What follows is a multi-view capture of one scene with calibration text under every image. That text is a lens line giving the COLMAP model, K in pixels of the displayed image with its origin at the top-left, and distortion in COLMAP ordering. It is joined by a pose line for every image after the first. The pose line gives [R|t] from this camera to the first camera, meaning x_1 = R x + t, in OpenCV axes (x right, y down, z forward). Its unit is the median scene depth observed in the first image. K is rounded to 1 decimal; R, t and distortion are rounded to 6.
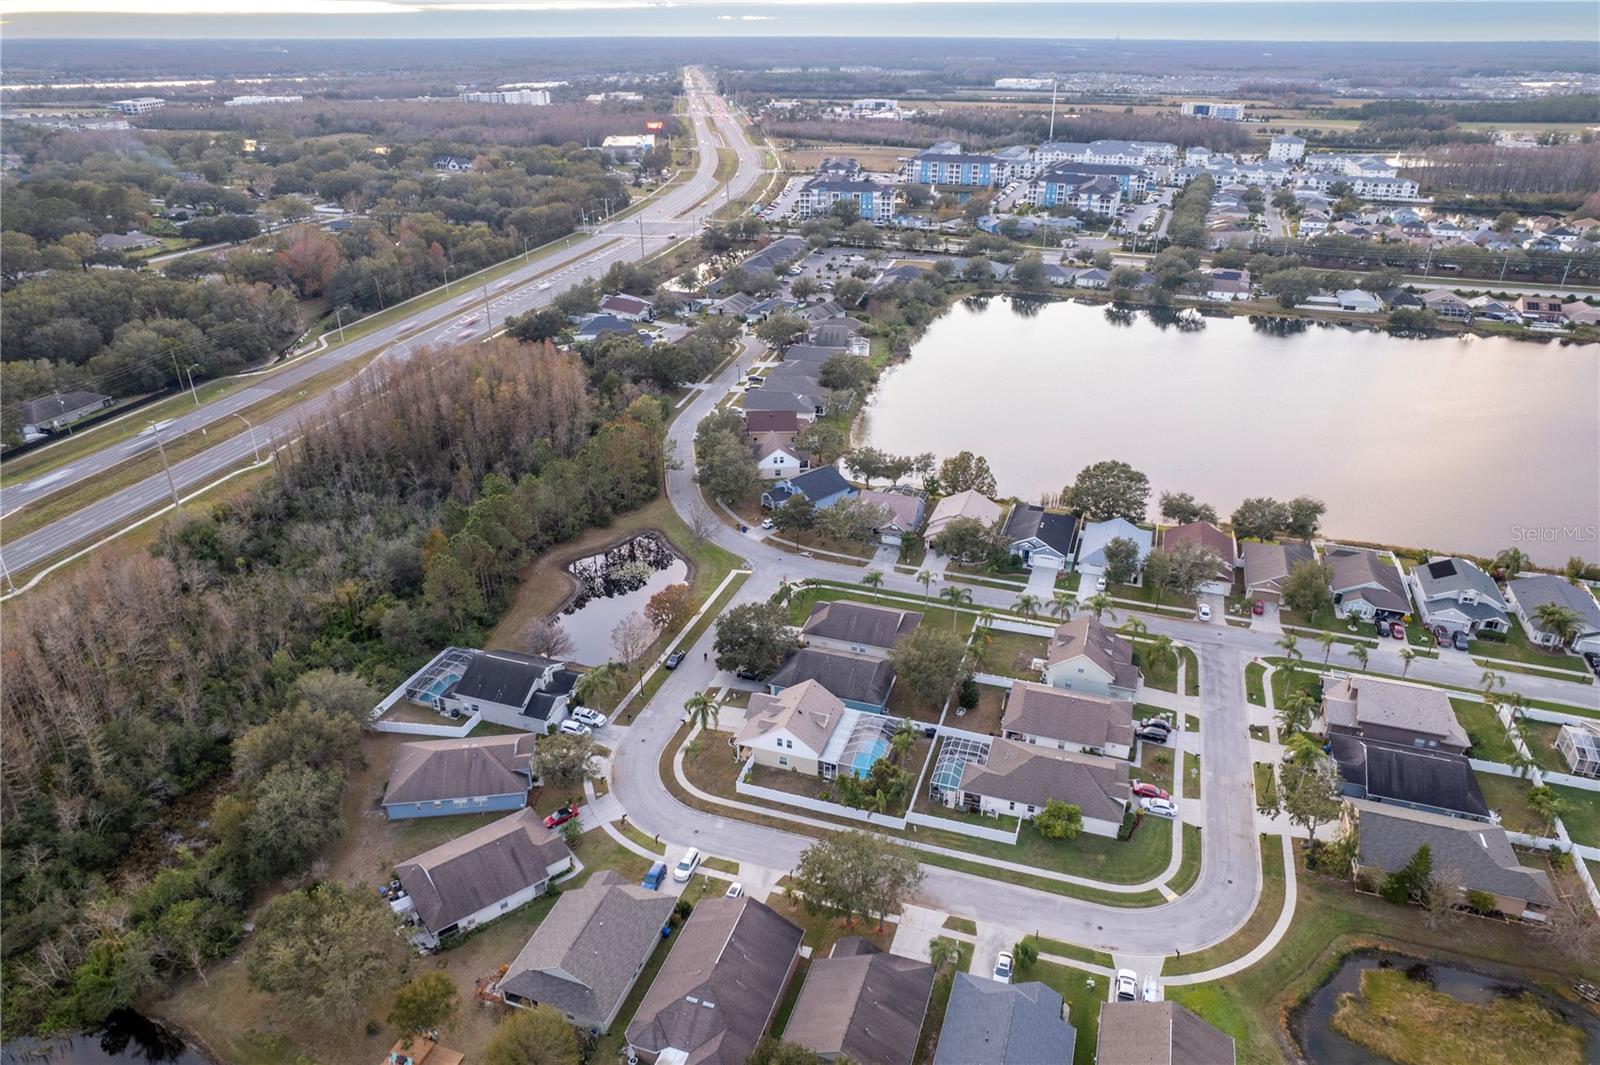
lens RADIAL K [[1044.0, 0, 783.6], [0, 1044.0, 497.7], [0, 0, 1]] dist [-0.071903, 0.058743]
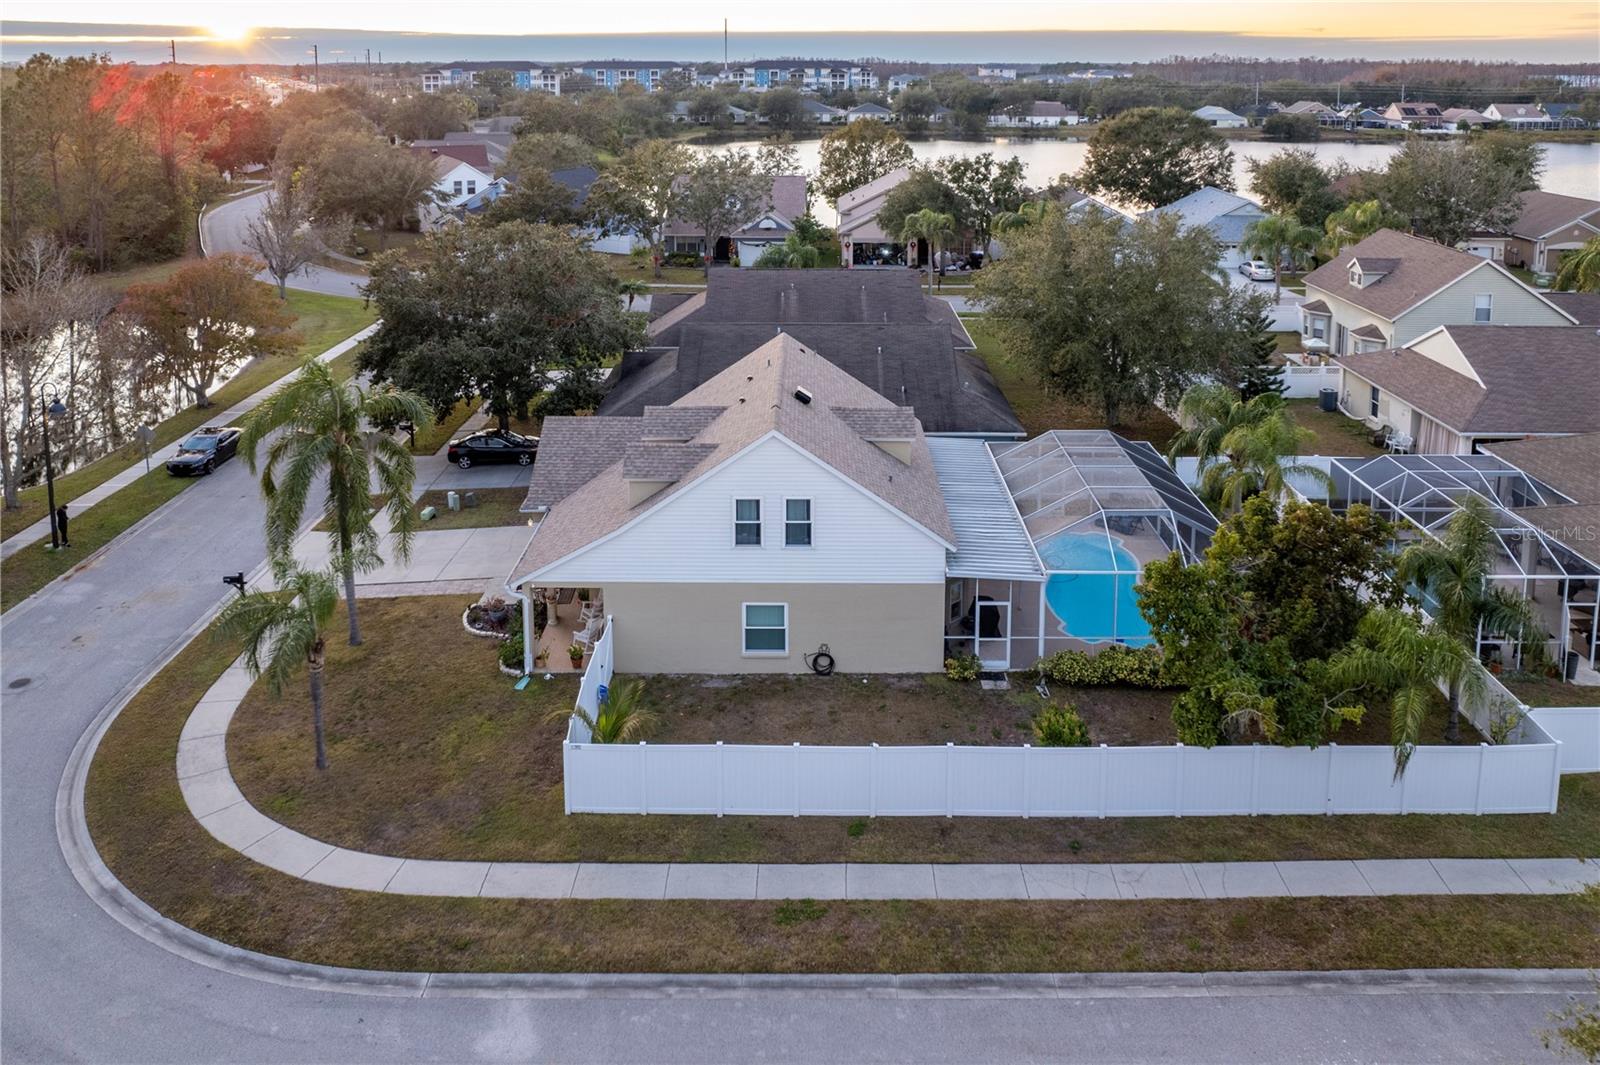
lens RADIAL K [[1211.5, 0, 797.0], [0, 1211.5, 362.0], [0, 0, 1]] dist [-0.042794, 0.012819]
pose [[0.945809, -0.068536, 0.317408, -0.067868], [0.126462, 0.978043, -0.165648, 0.250826], [-0.299086, 0.196812, 0.933709, 0.795613]]
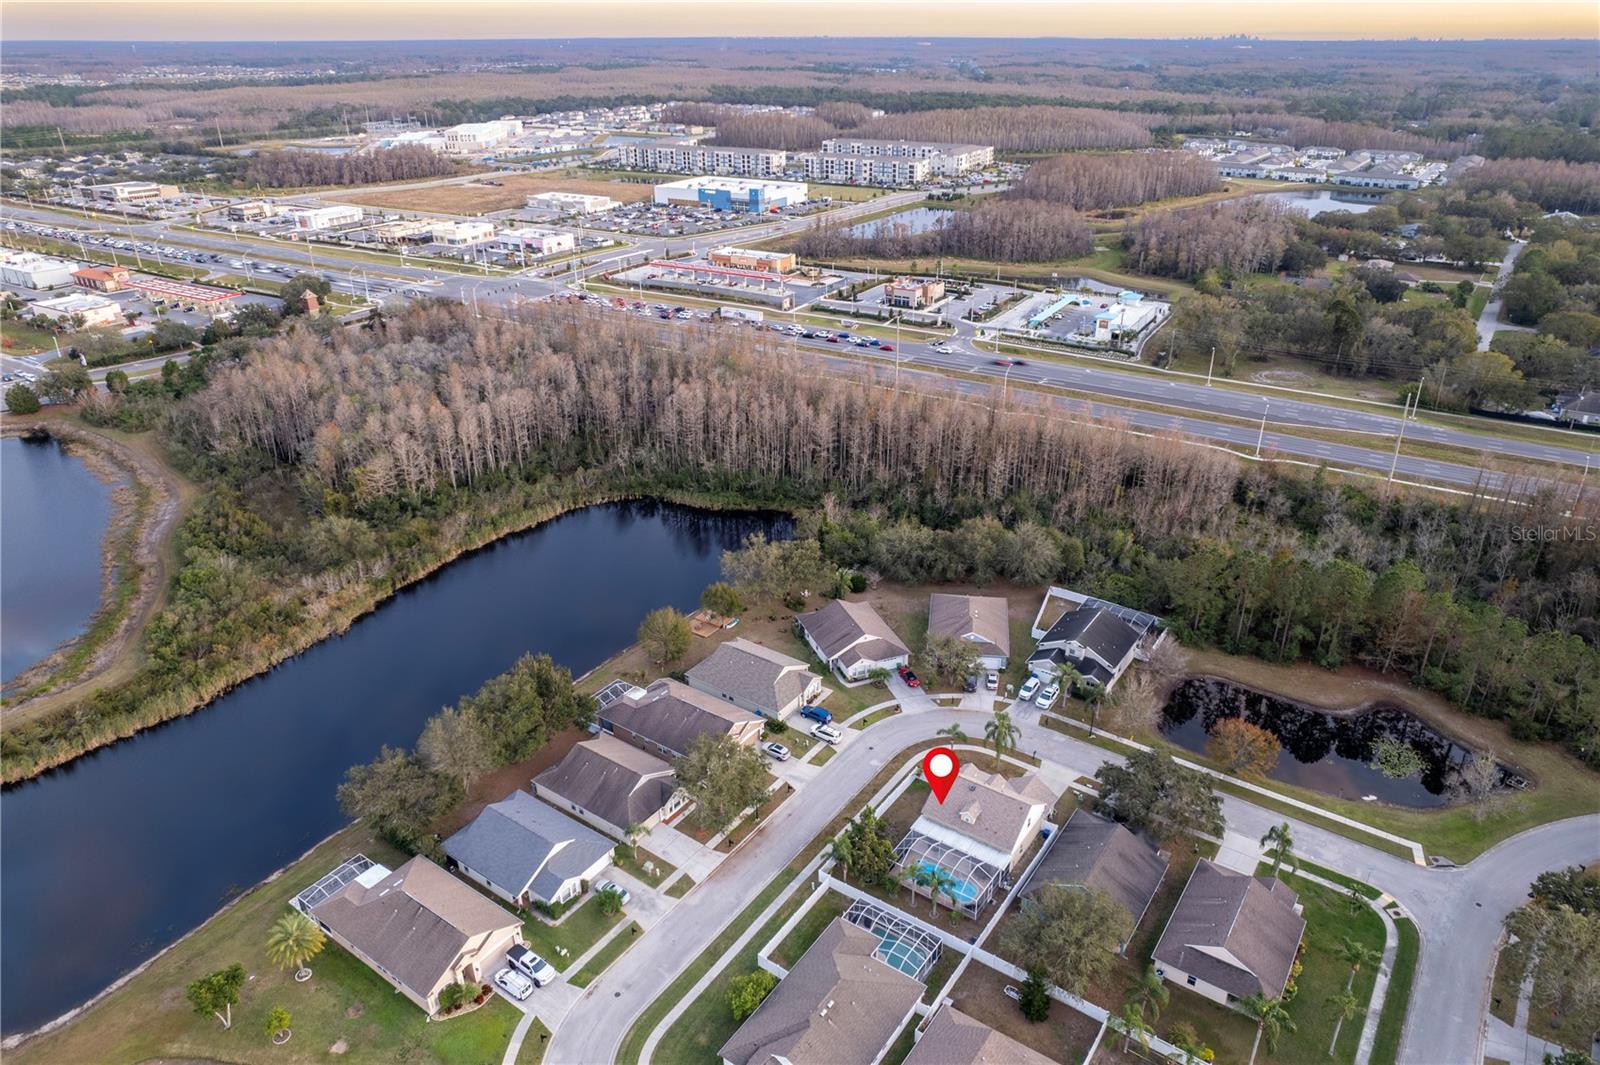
lens RADIAL K [[1006.4, 0, 819.4], [0, 1006.4, 558.8], [0, 0, 1]] dist [-0.021130, 0.004919]
pose [[-0.261640, 0.451942, -0.852814, 0.720659], [-0.397197, 0.754885, 0.521904, -0.349914], [0.879647, 0.475286, -0.017998, 0.843355]]
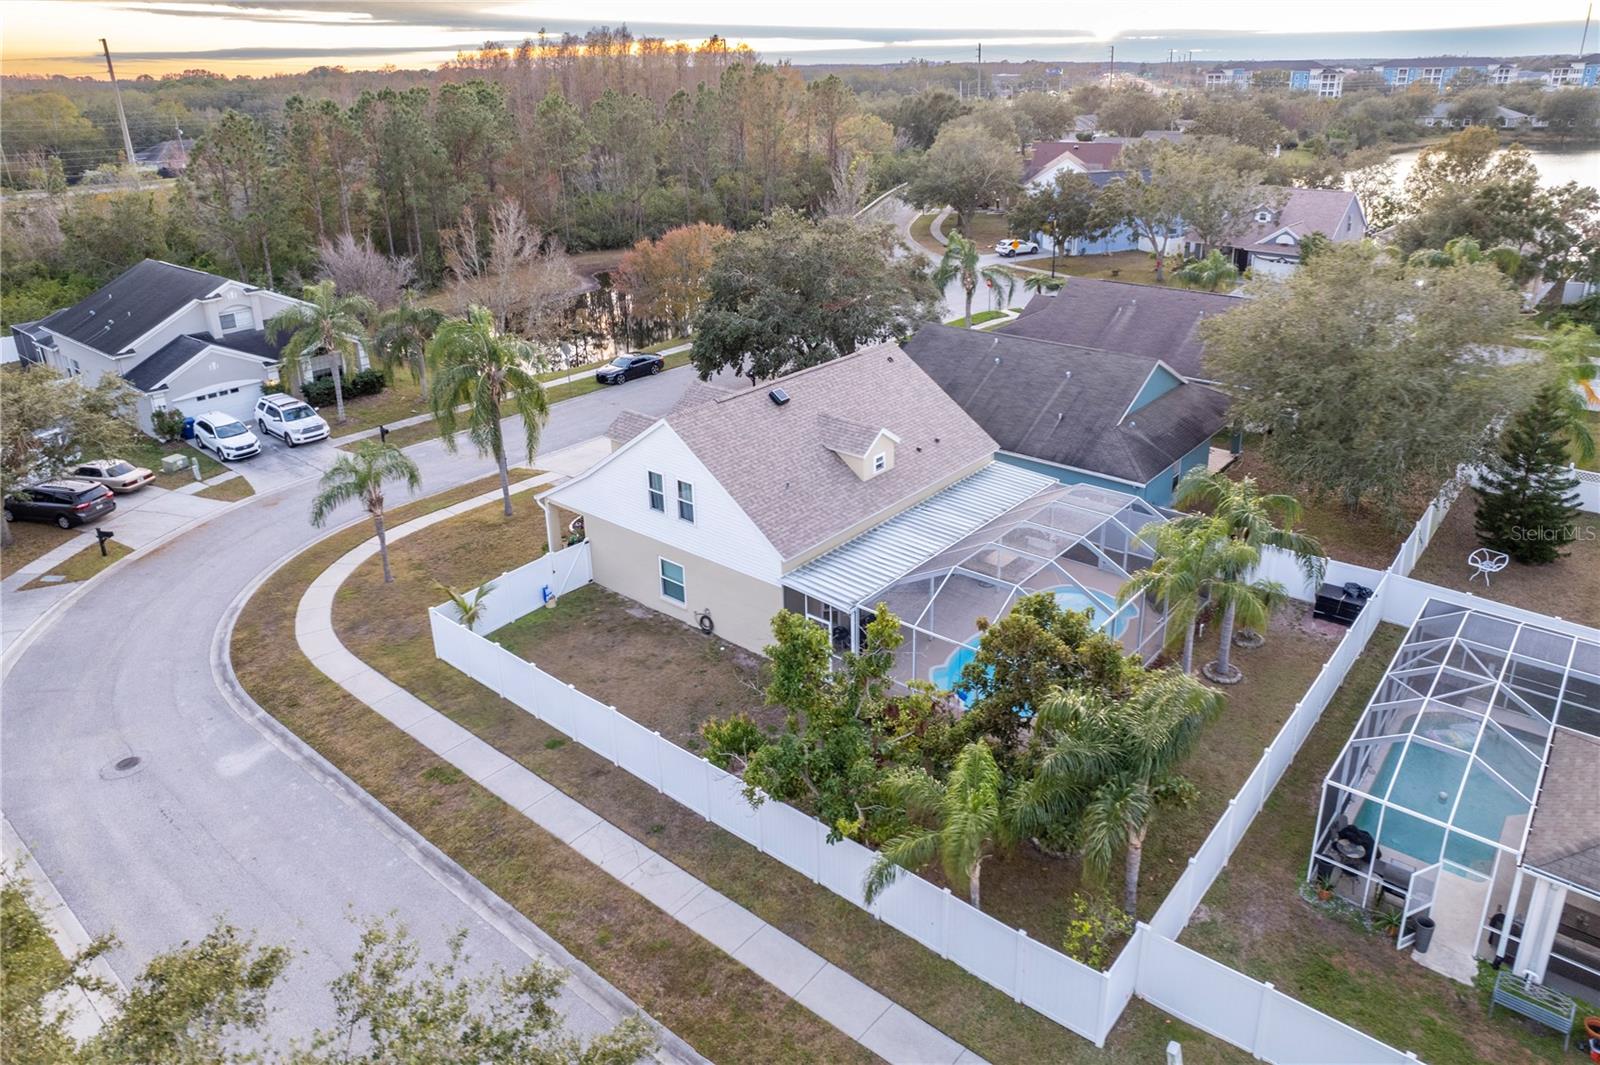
lens RADIAL K [[1052.8, 0, 820.1], [0, 1052.8, 452.5], [0, 0, 1]] dist [-0.062997, 0.053844]
pose [[0.937648, 0.113945, -0.328378, 0.112899], [-0.136602, 0.989525, -0.046696, 0.238423], [0.319617, 0.088641, 0.943392, 0.804457]]
